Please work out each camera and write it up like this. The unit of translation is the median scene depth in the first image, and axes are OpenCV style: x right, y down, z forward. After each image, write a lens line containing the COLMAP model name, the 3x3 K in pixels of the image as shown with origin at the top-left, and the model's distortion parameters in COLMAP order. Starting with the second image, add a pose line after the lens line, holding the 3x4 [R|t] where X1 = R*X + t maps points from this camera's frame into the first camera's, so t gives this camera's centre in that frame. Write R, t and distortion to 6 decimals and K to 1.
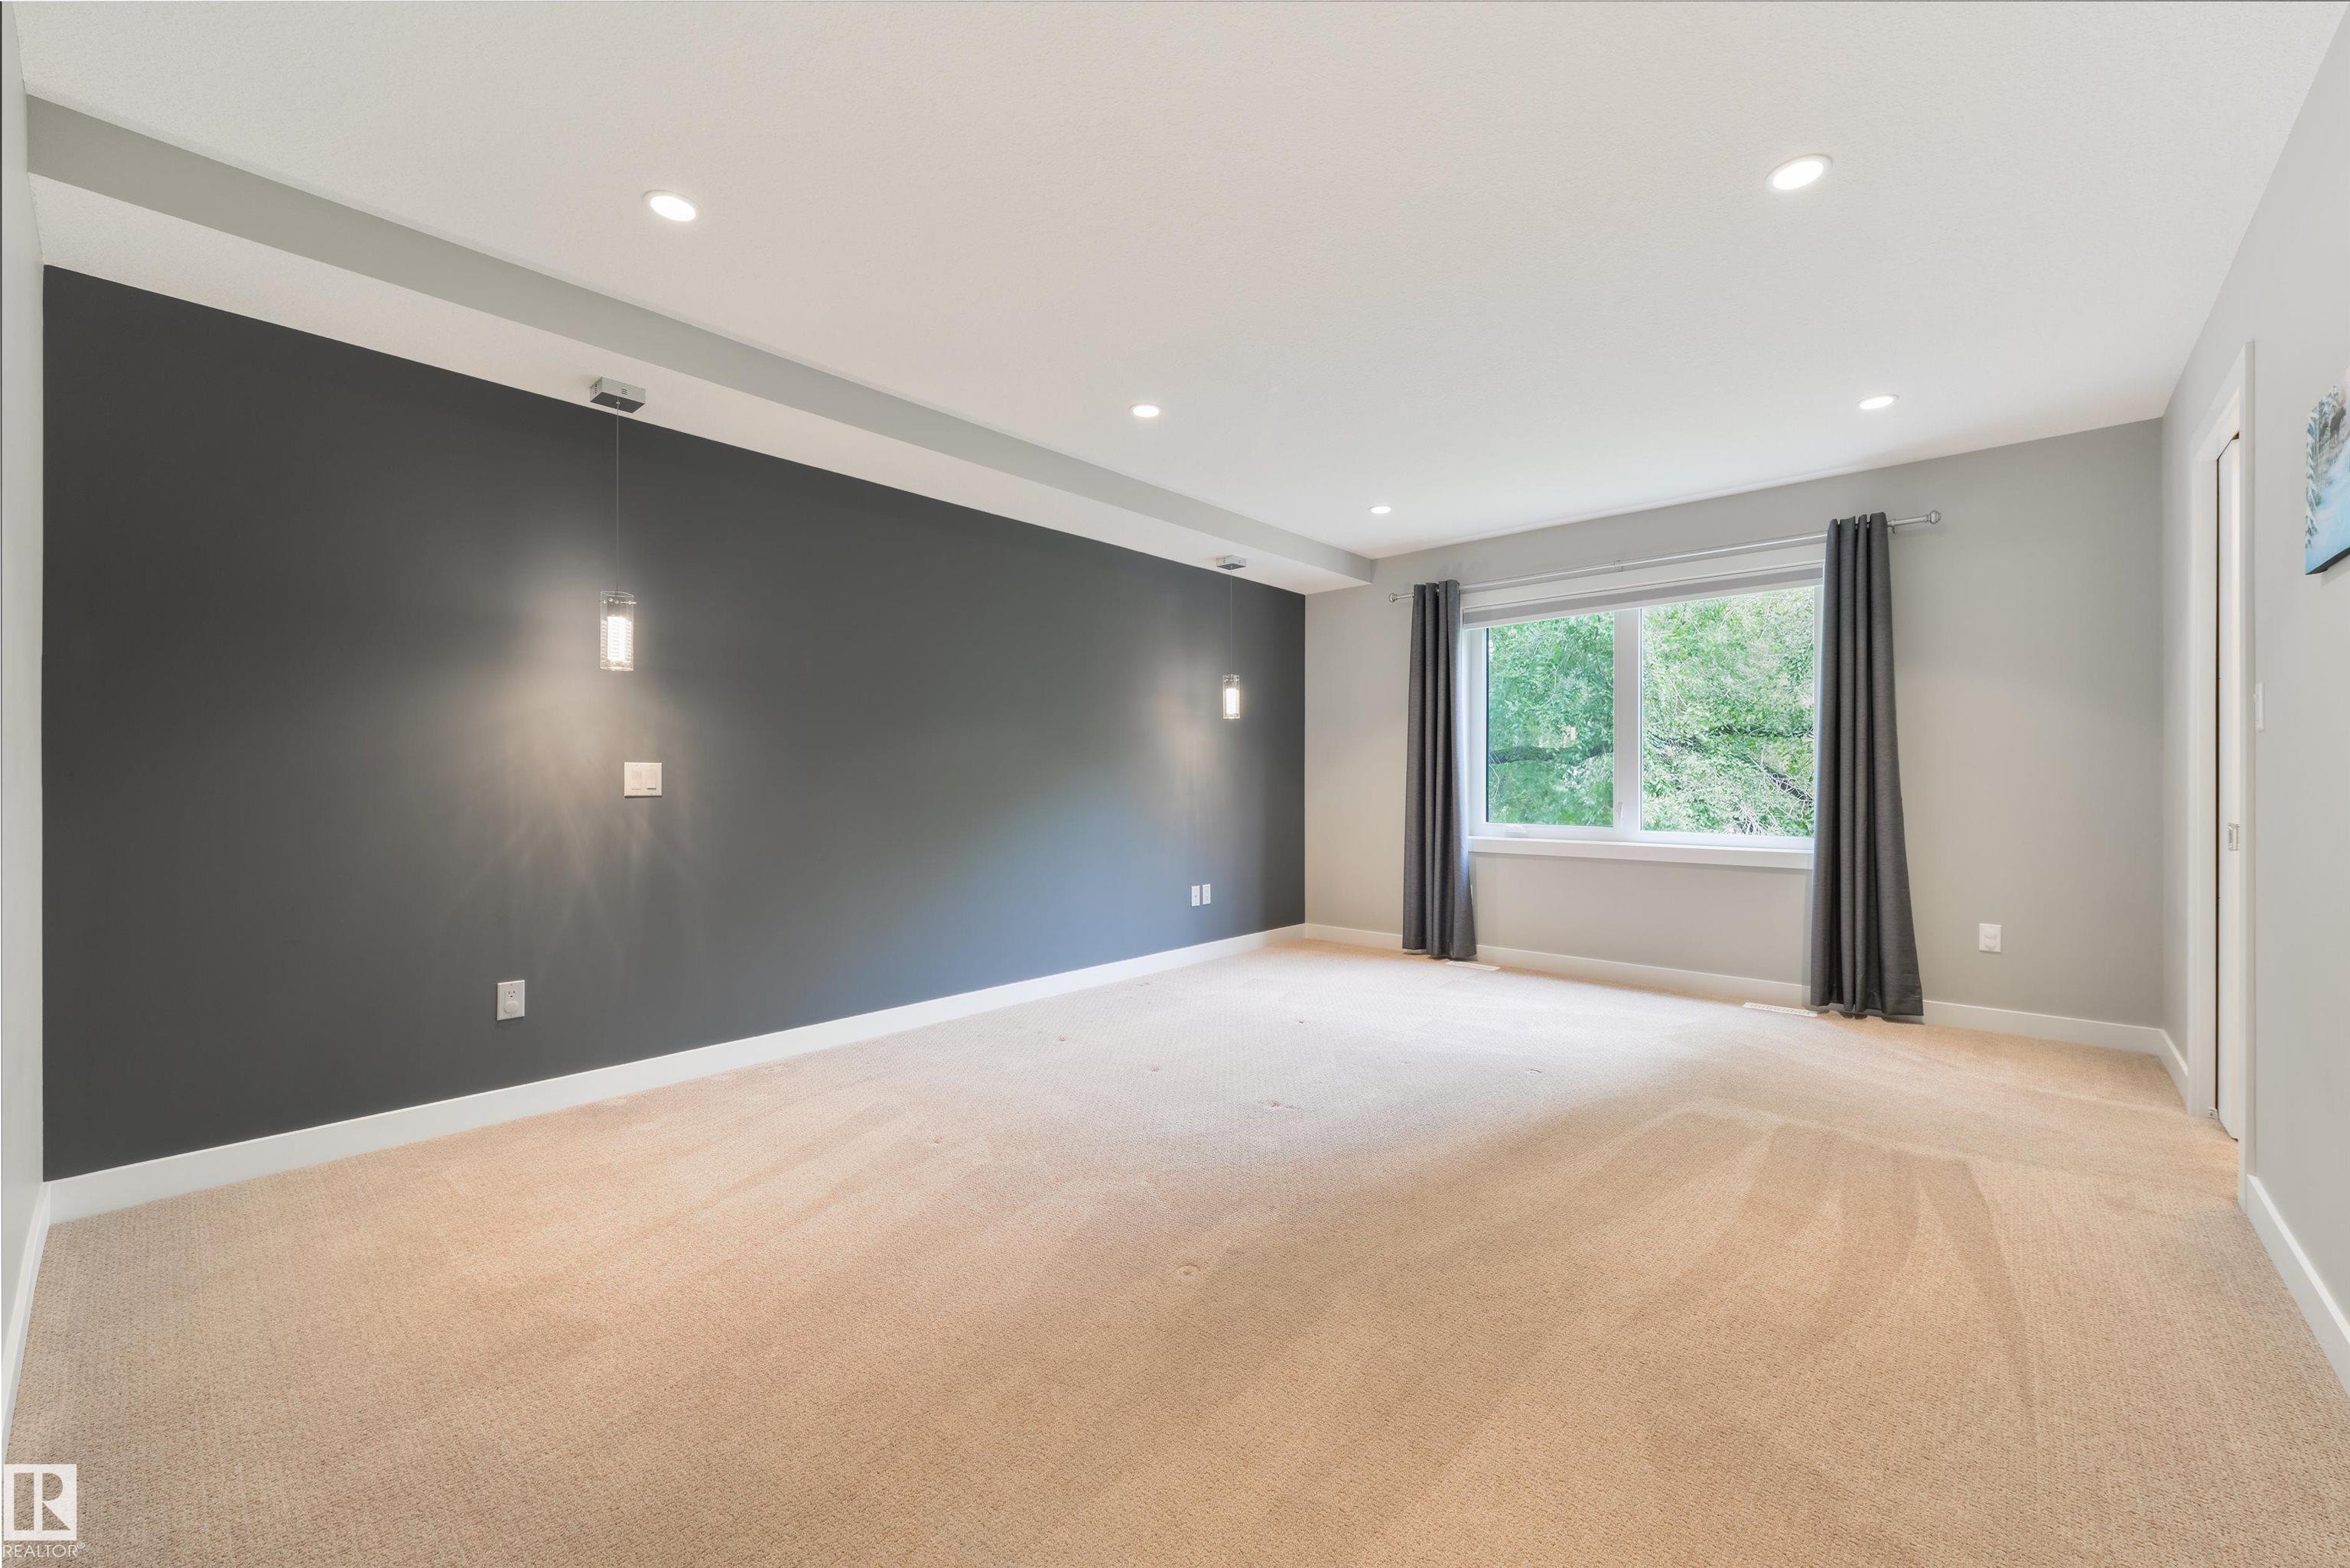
lens RADIAL K [[923.3, 0, 1191.7], [0, 923.3, 773.3], [0, 0, 1]] dist [0.002389, -0.001149]
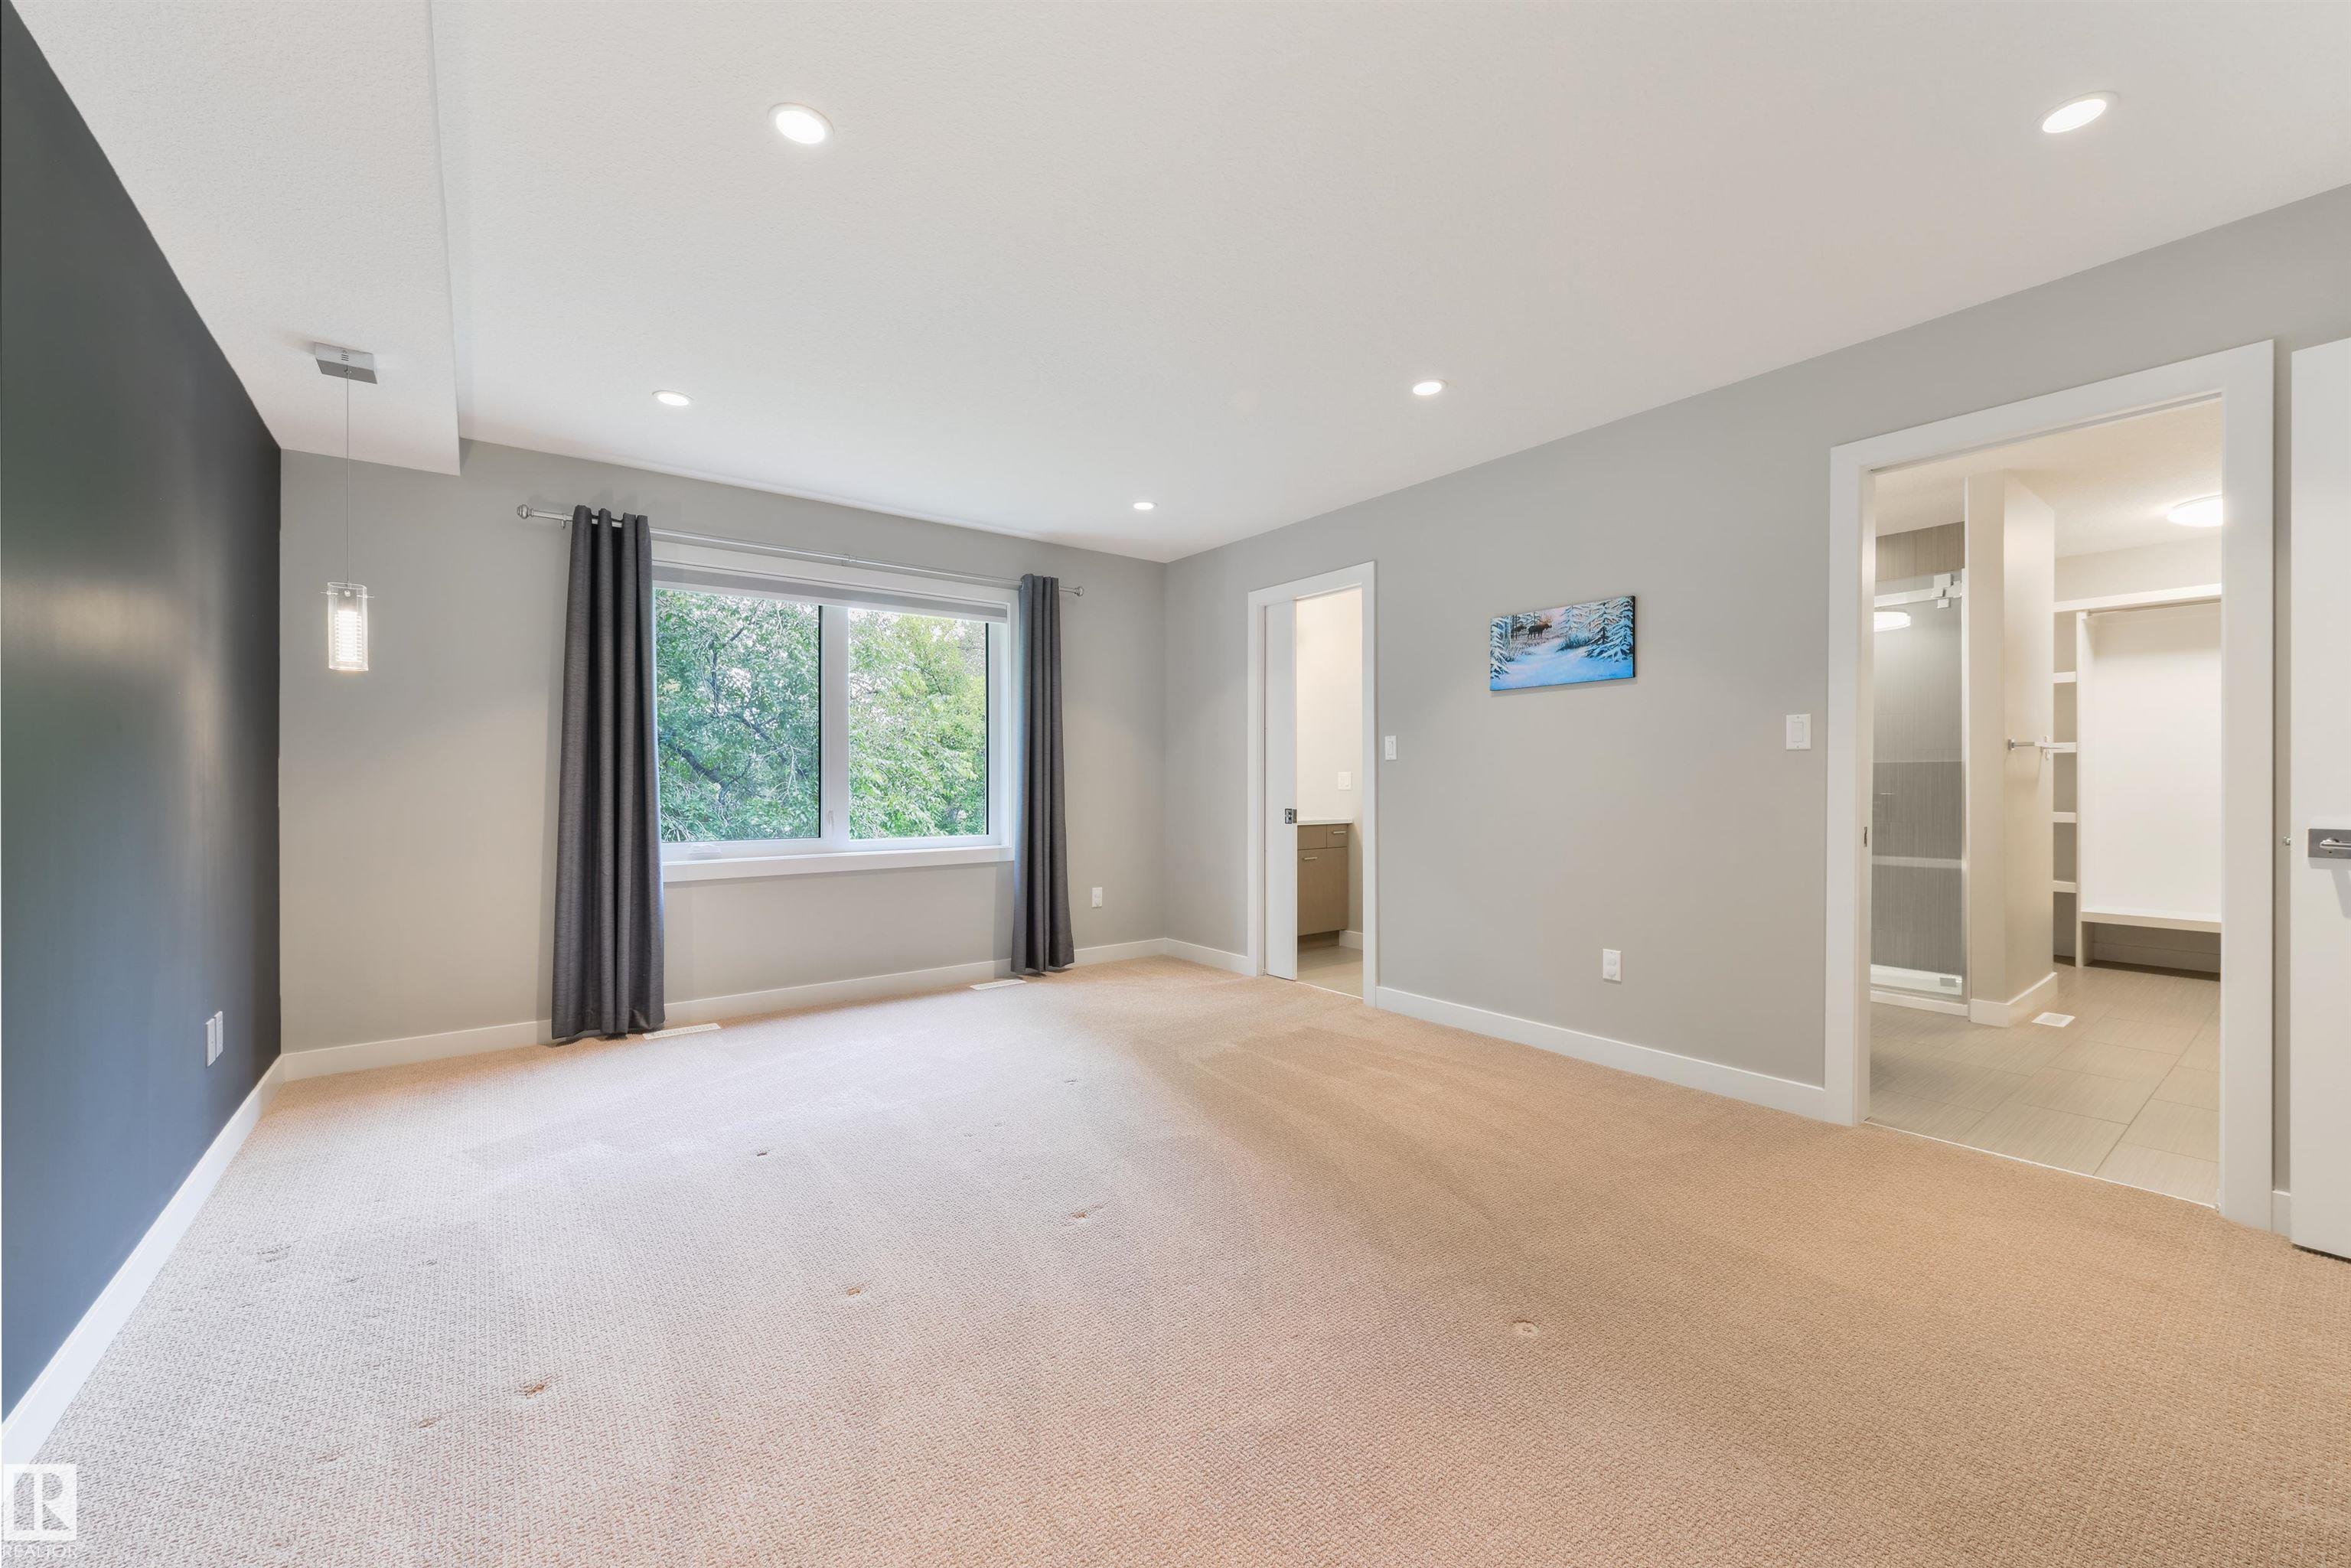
lens RADIAL K [[923.7, 0, 1193.5], [0, 923.7, 786.5], [0, 0, 1]] dist [0.002389, -0.001149]
pose [[0.187258, -0.007013, 0.982286, -0.474571], [-0.002211, 0.999969, 0.007561, -0.001683], [-0.982308, -0.003587, 0.187237, 0.568403]]
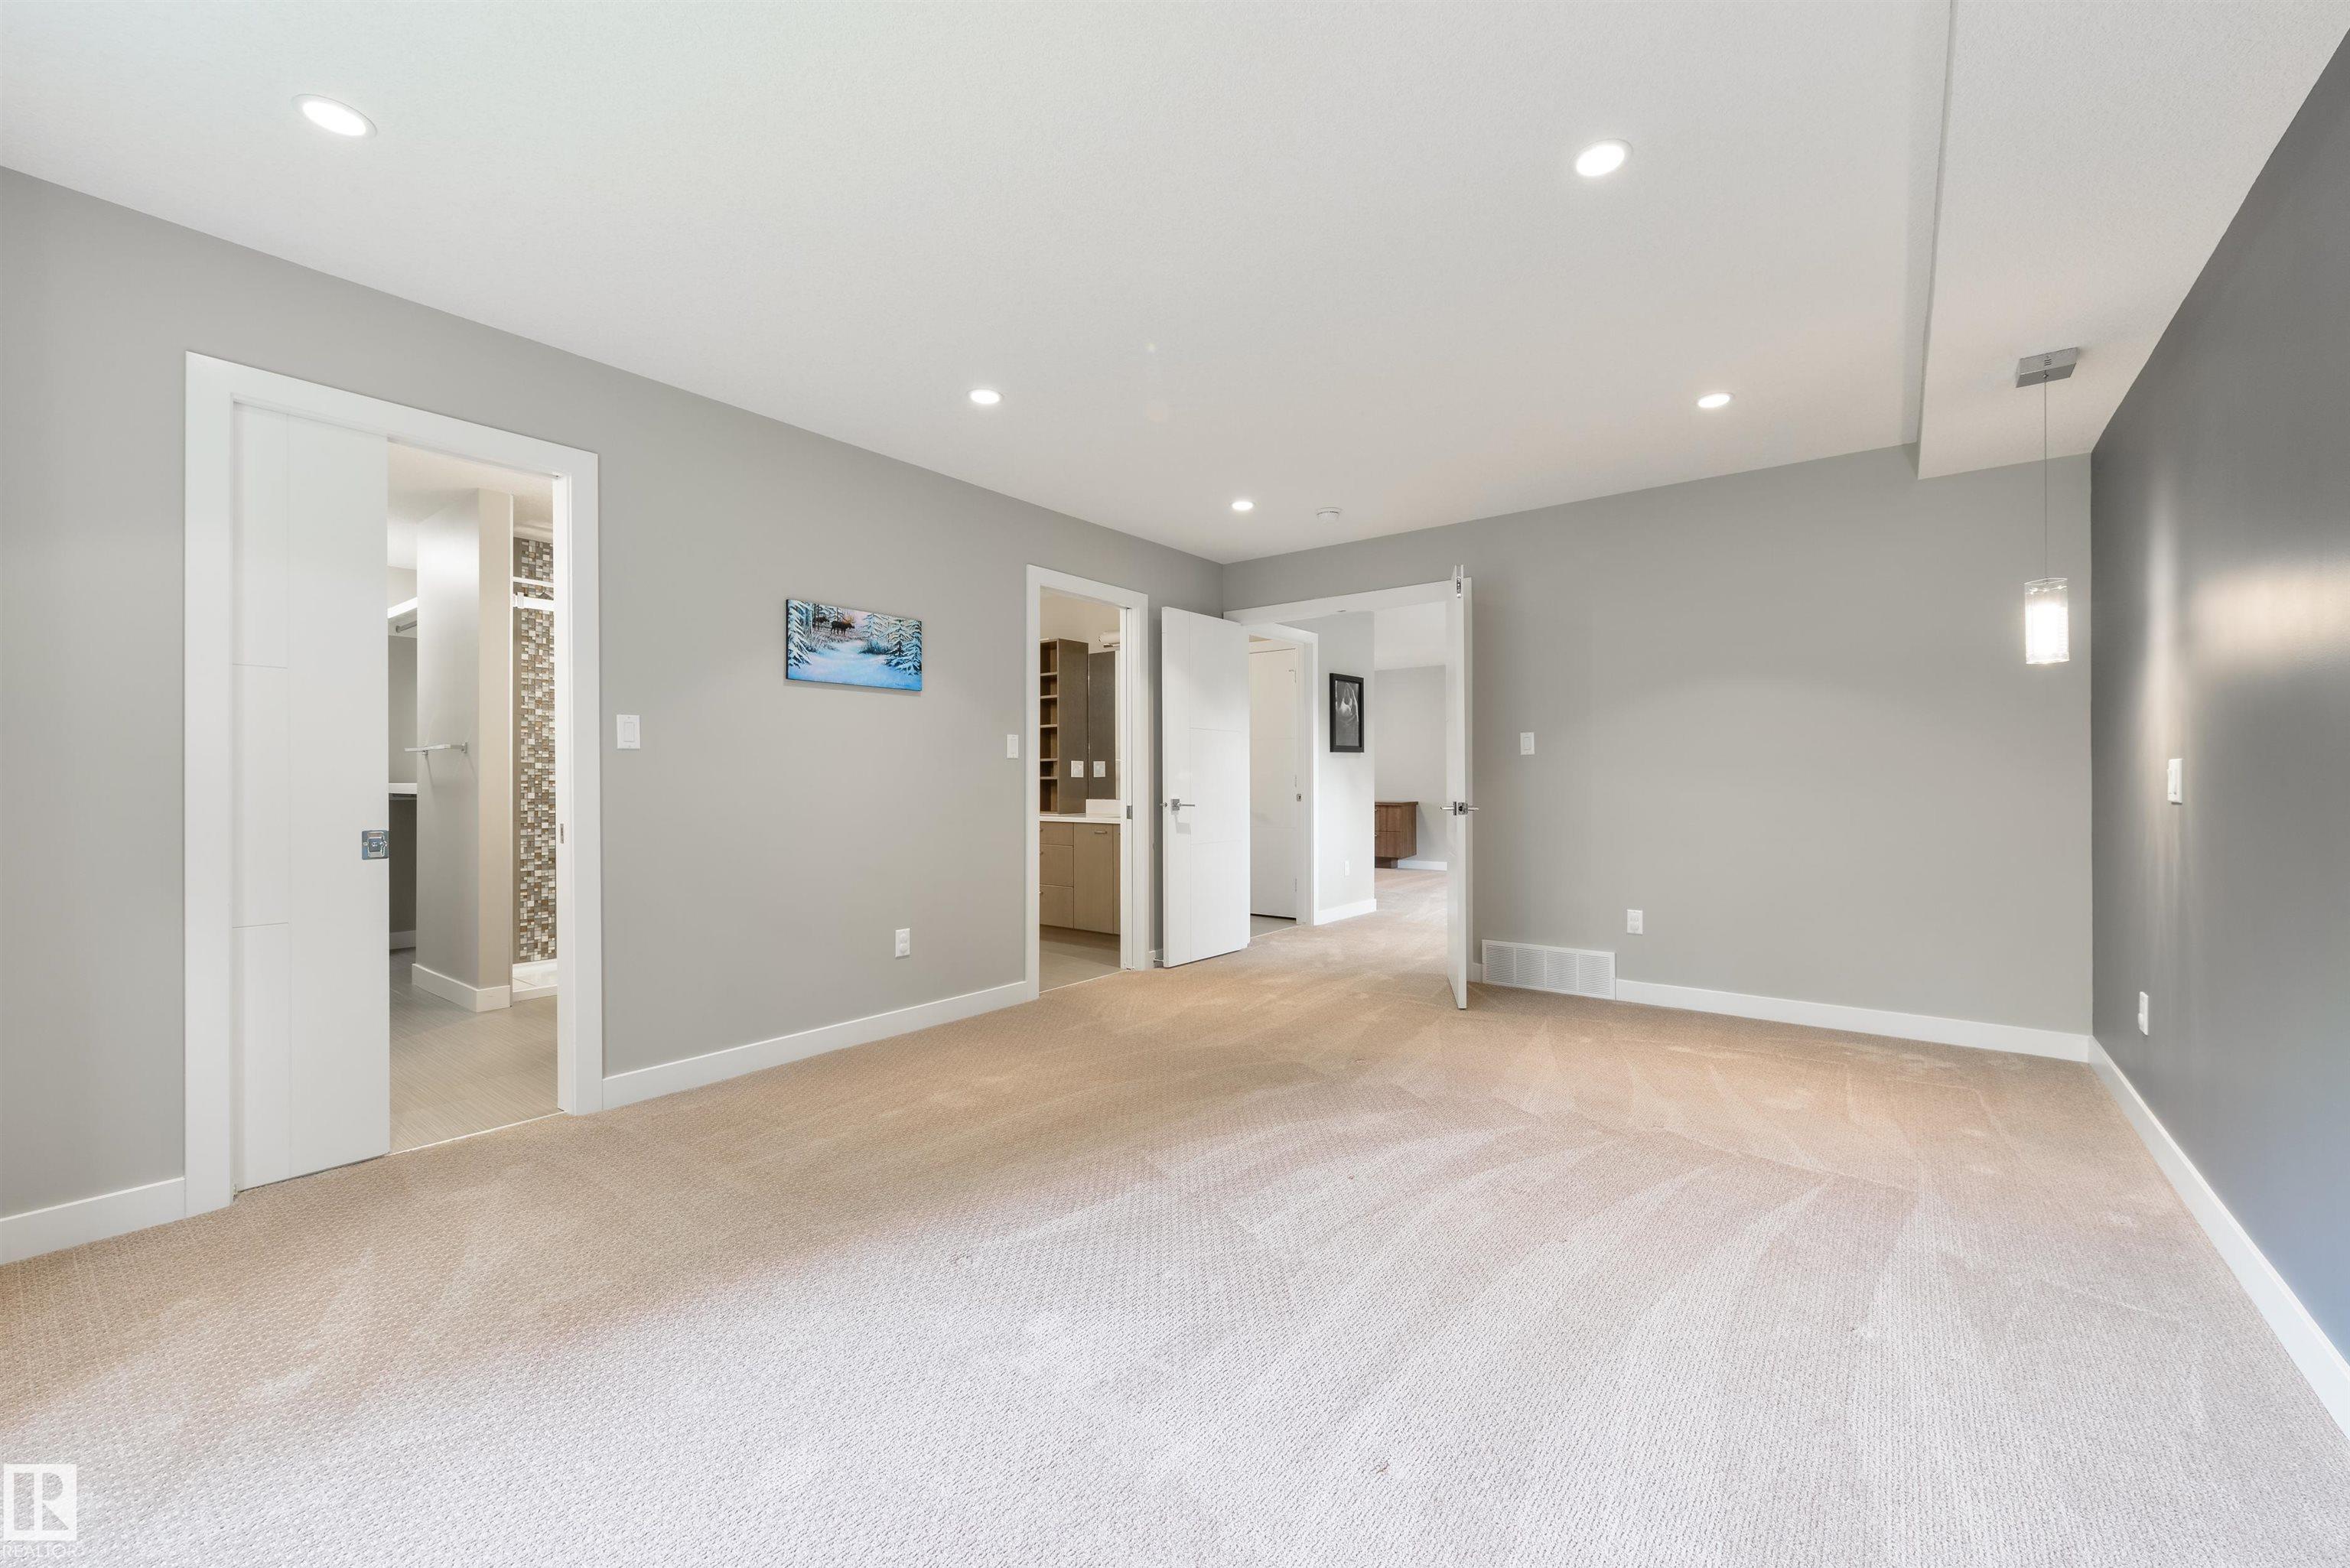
lens RADIAL K [[923.3, 0, 1197.6], [0, 923.3, 781.1], [0, 0, 1]] dist [0.002389, -0.001149]
pose [[-0.997525, -0.002037, -0.070286, 0.210797], [-0.001735, 0.999989, -0.004362, 0.004423], [0.070294, -0.004230, -0.997517, 1.343559]]
